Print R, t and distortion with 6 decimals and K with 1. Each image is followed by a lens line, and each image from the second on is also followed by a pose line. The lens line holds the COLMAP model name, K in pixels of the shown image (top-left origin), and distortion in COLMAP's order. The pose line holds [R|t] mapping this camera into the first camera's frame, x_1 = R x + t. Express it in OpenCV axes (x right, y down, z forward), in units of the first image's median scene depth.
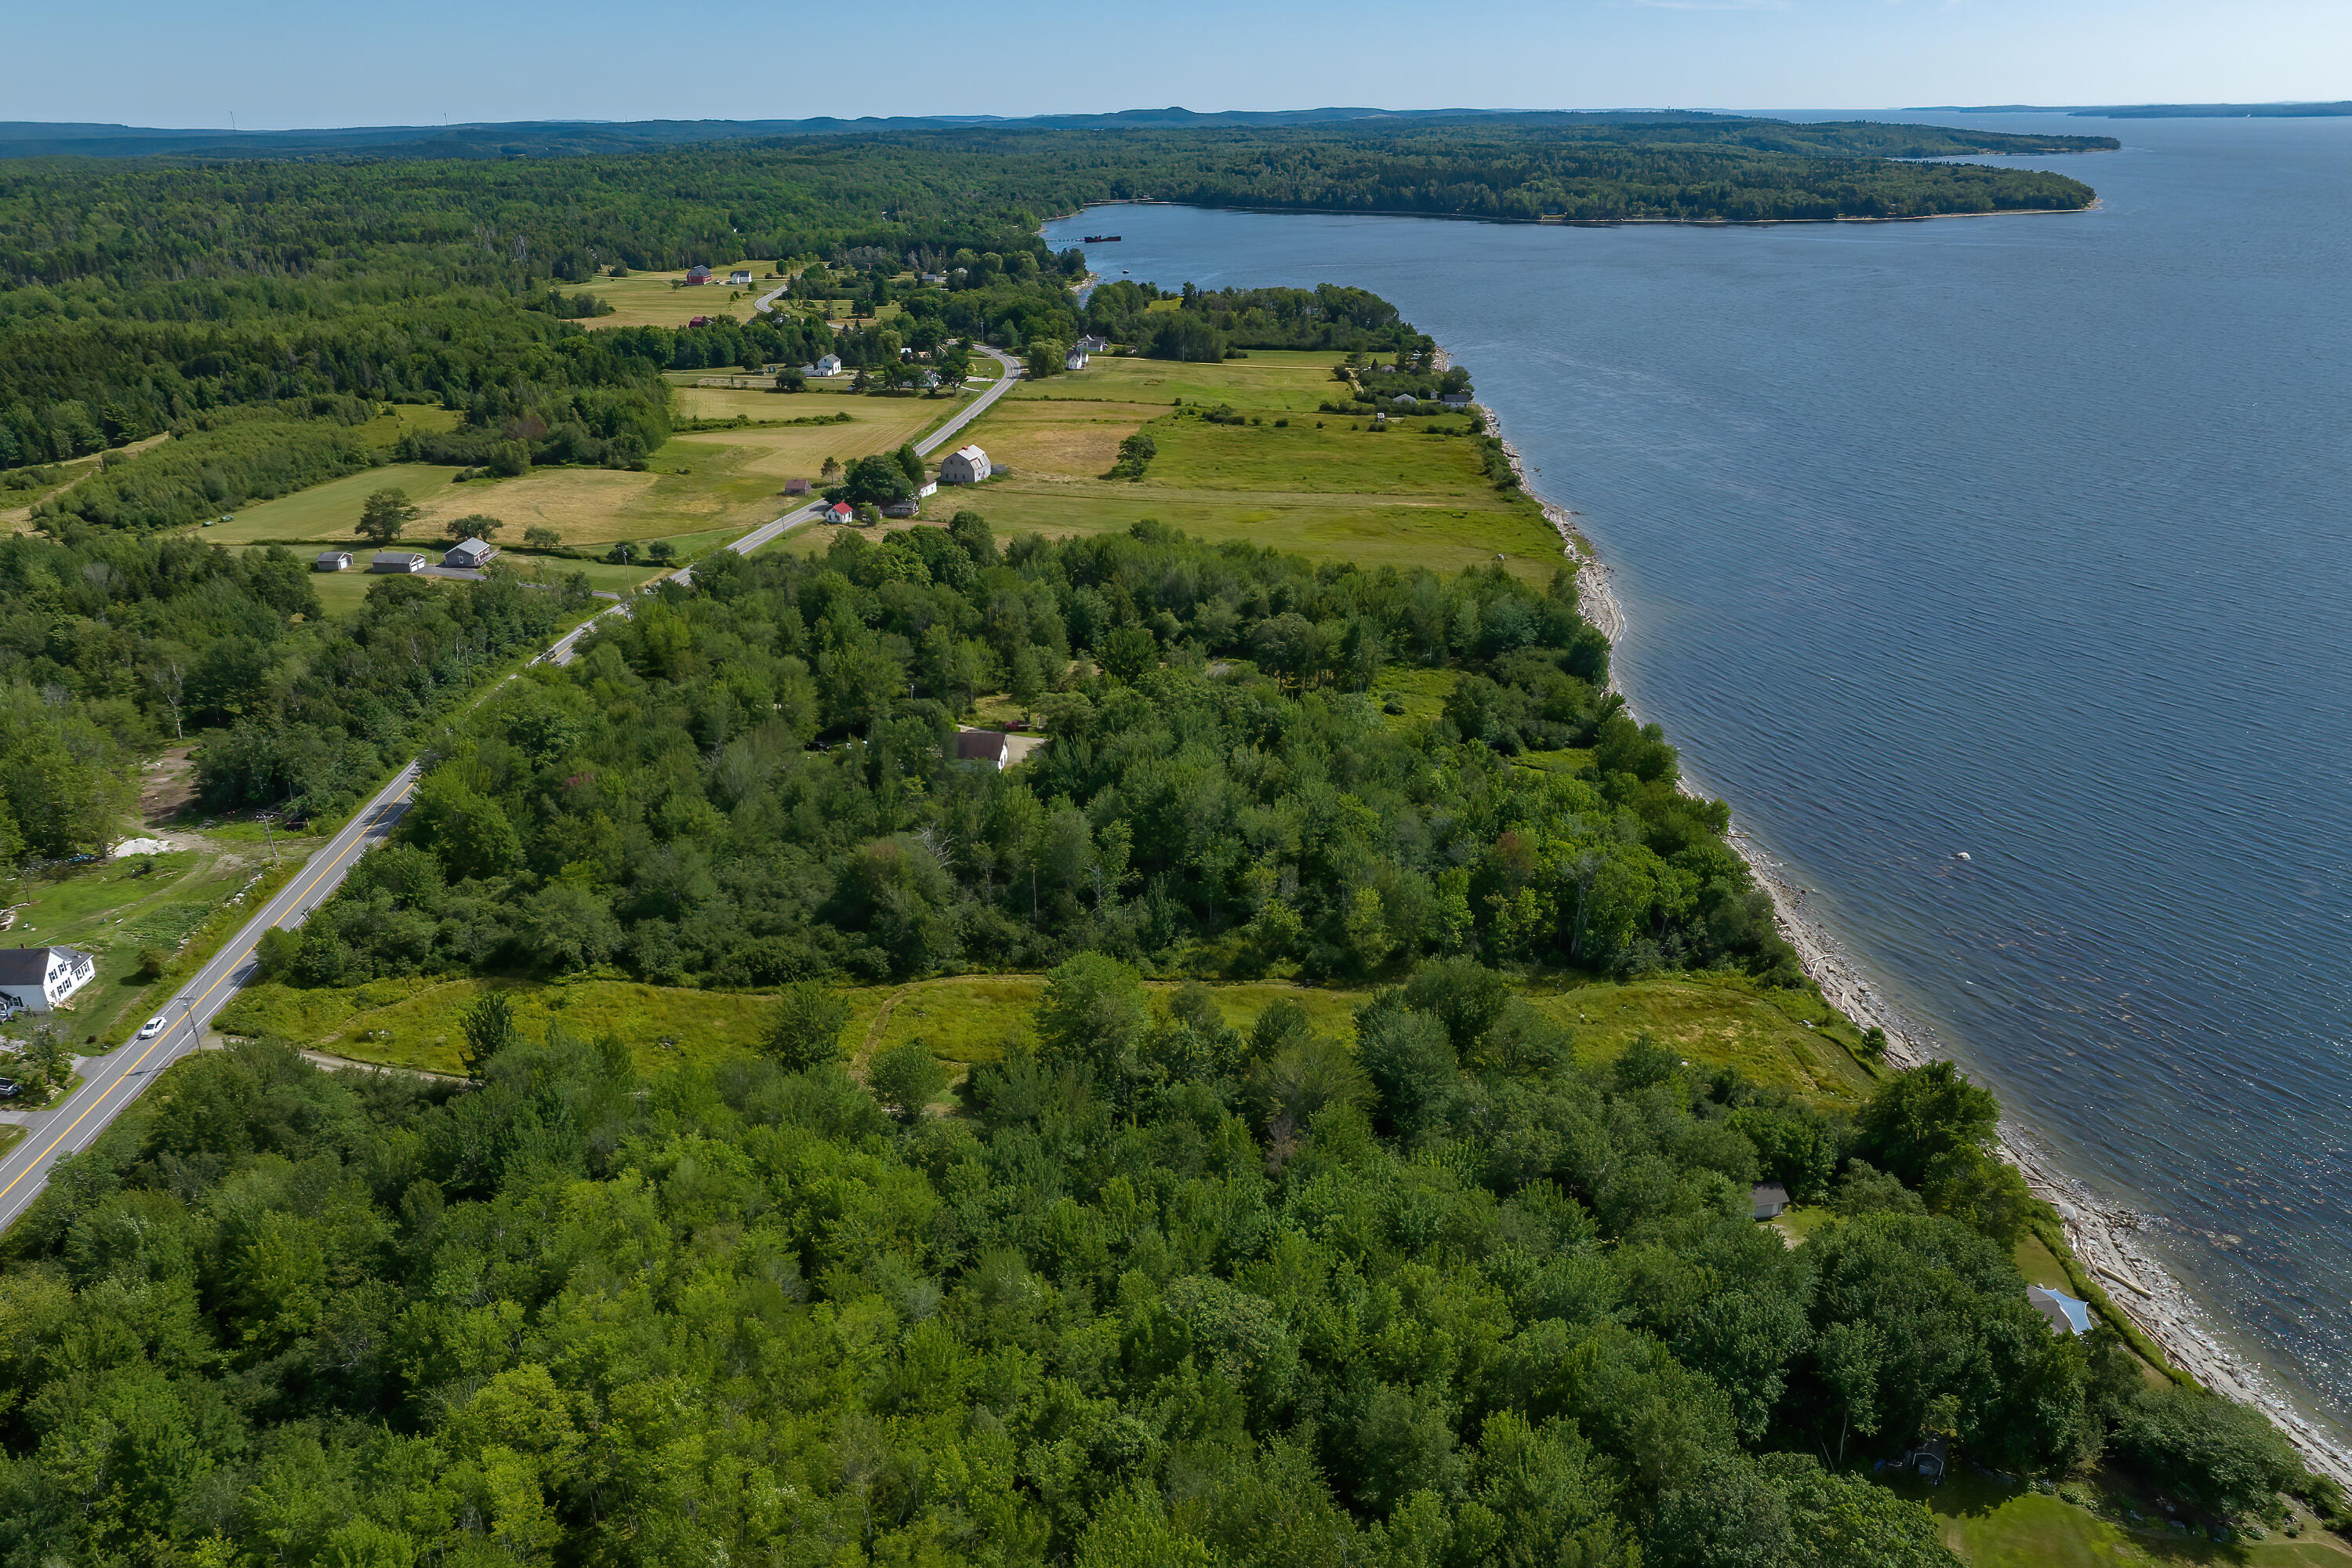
lens RADIAL K [[1589.1, 0, 1145.0], [0, 1589.1, 779.2], [0, 0, 1]] dist [-0.027588, -0.004753]
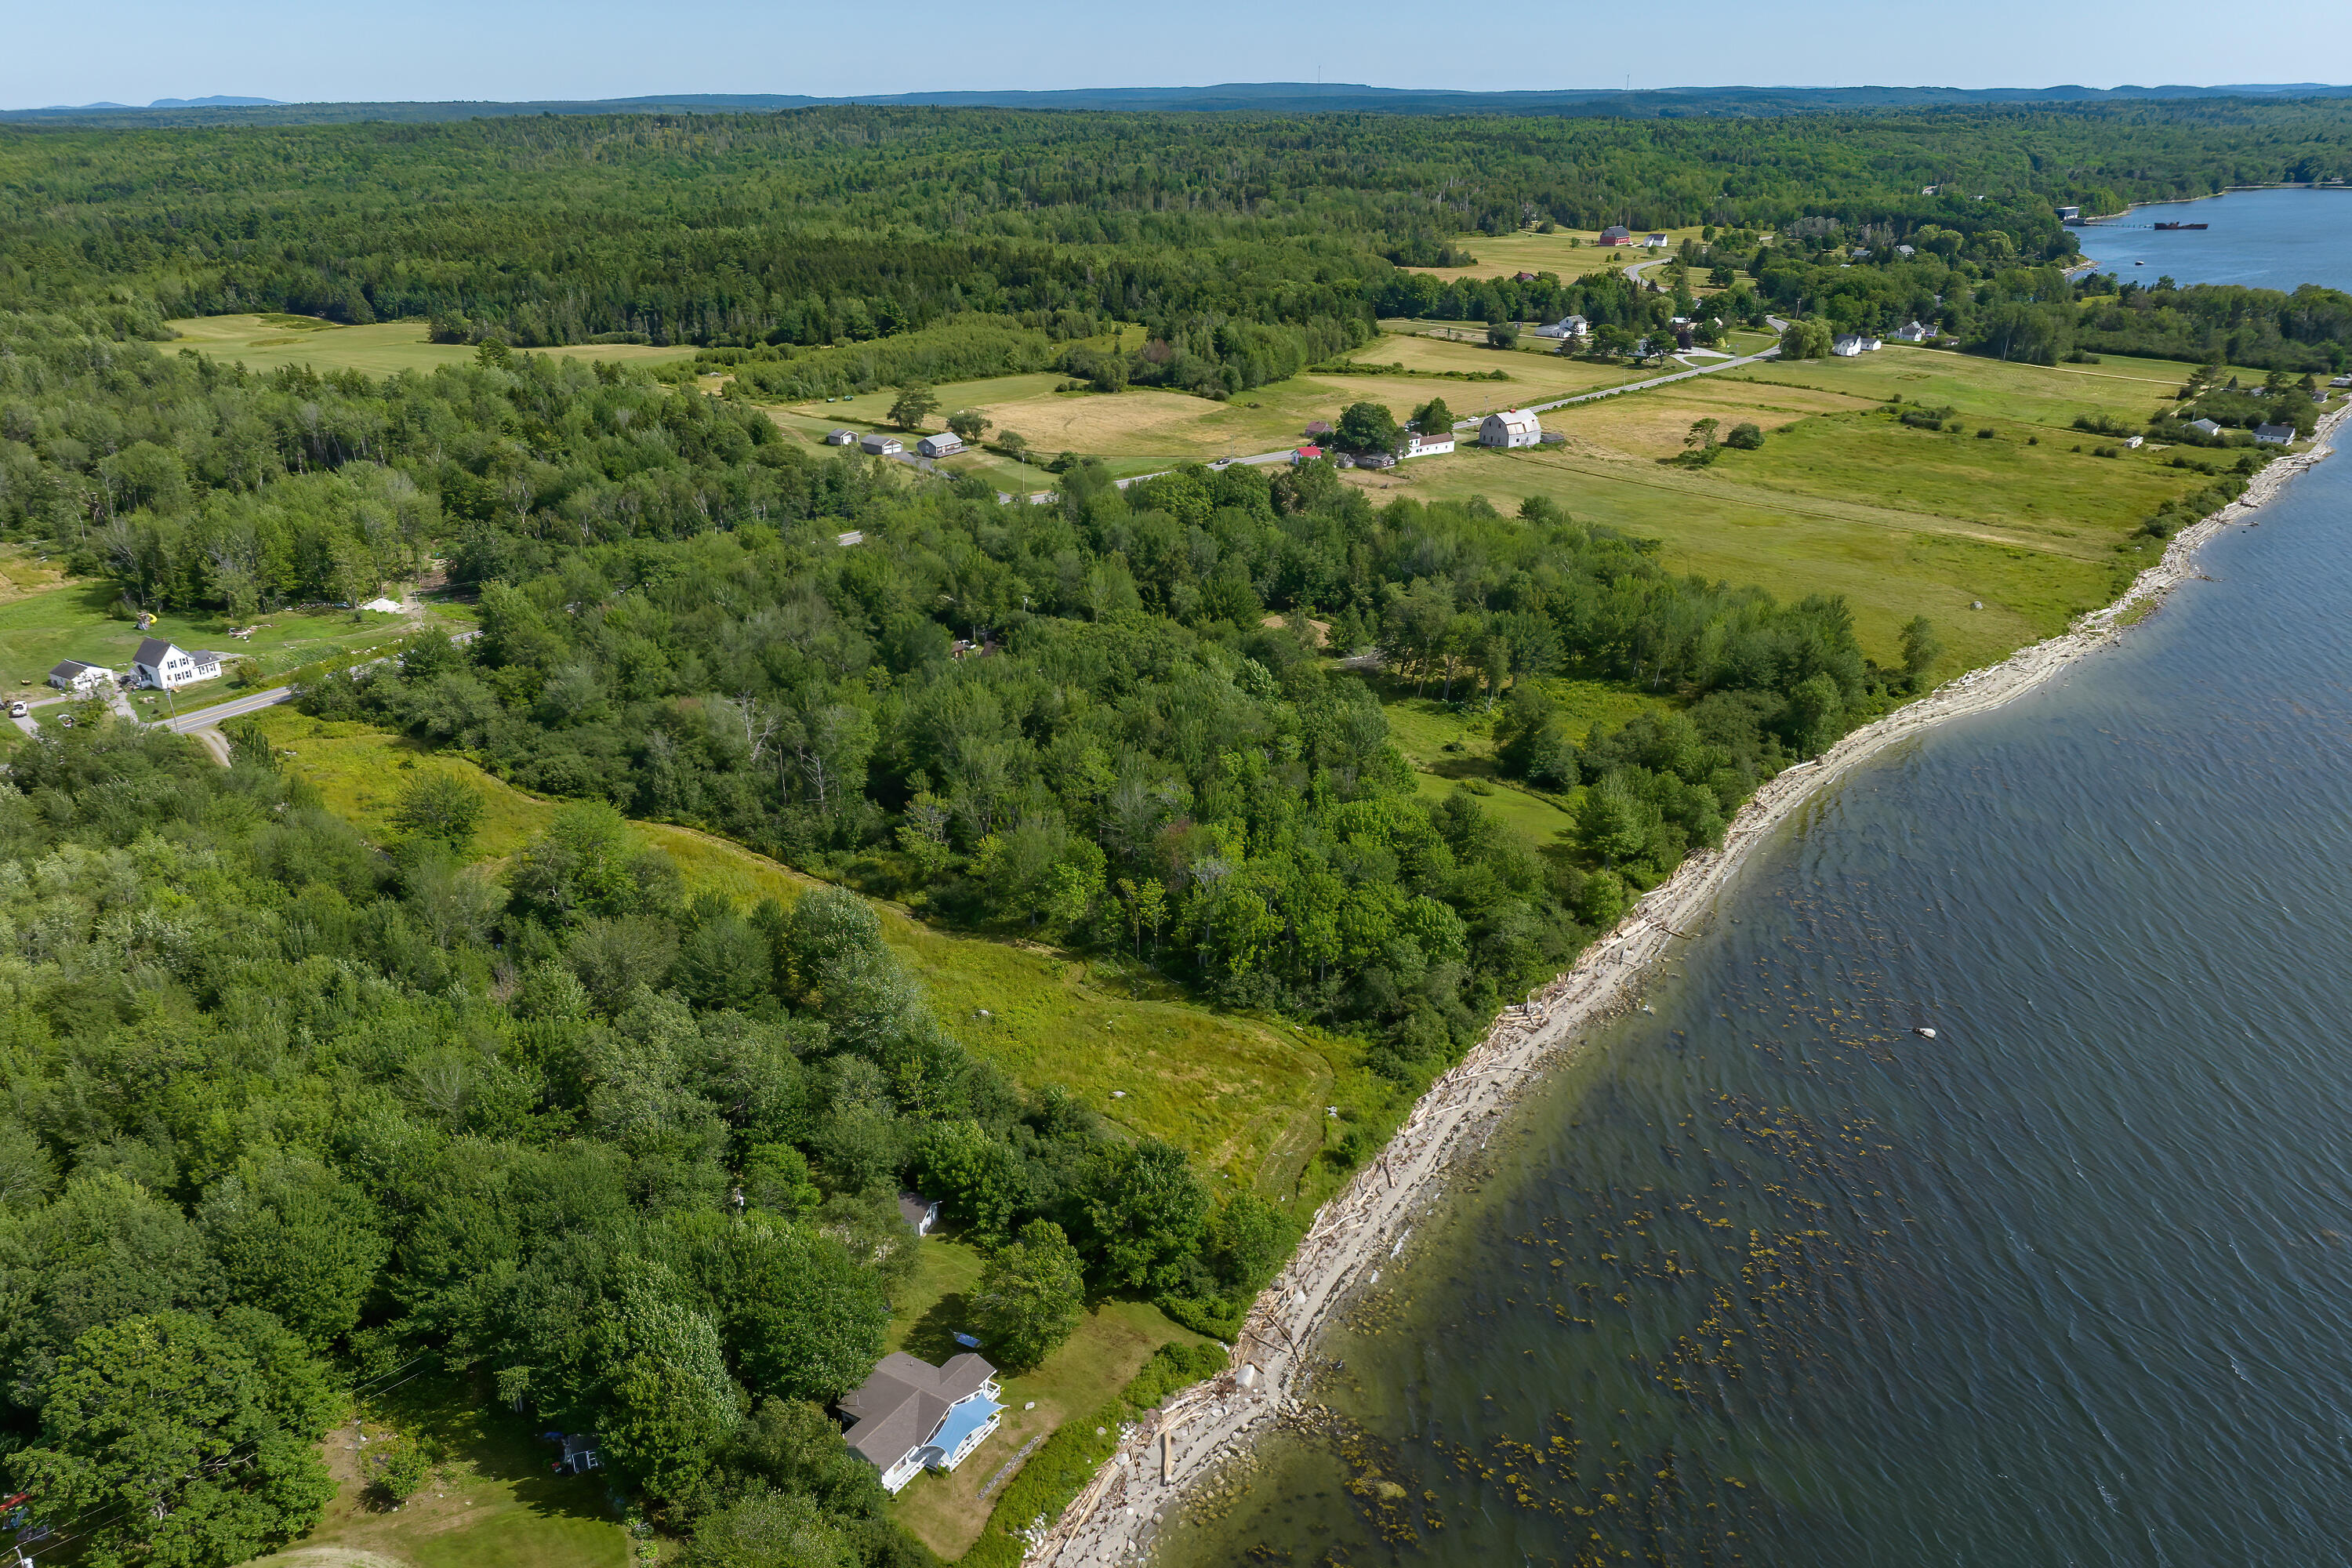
lens RADIAL K [[1588.6, 0, 1175.2], [0, 1588.6, 885.9], [0, 0, 1]] dist [-0.025838, 0.005804]
pose [[0.831104, 0.250912, -0.496296, 0.248000], [-0.211384, 0.967980, 0.135395, -0.019488], [0.514376, -0.007618, 0.857531, 0.082492]]
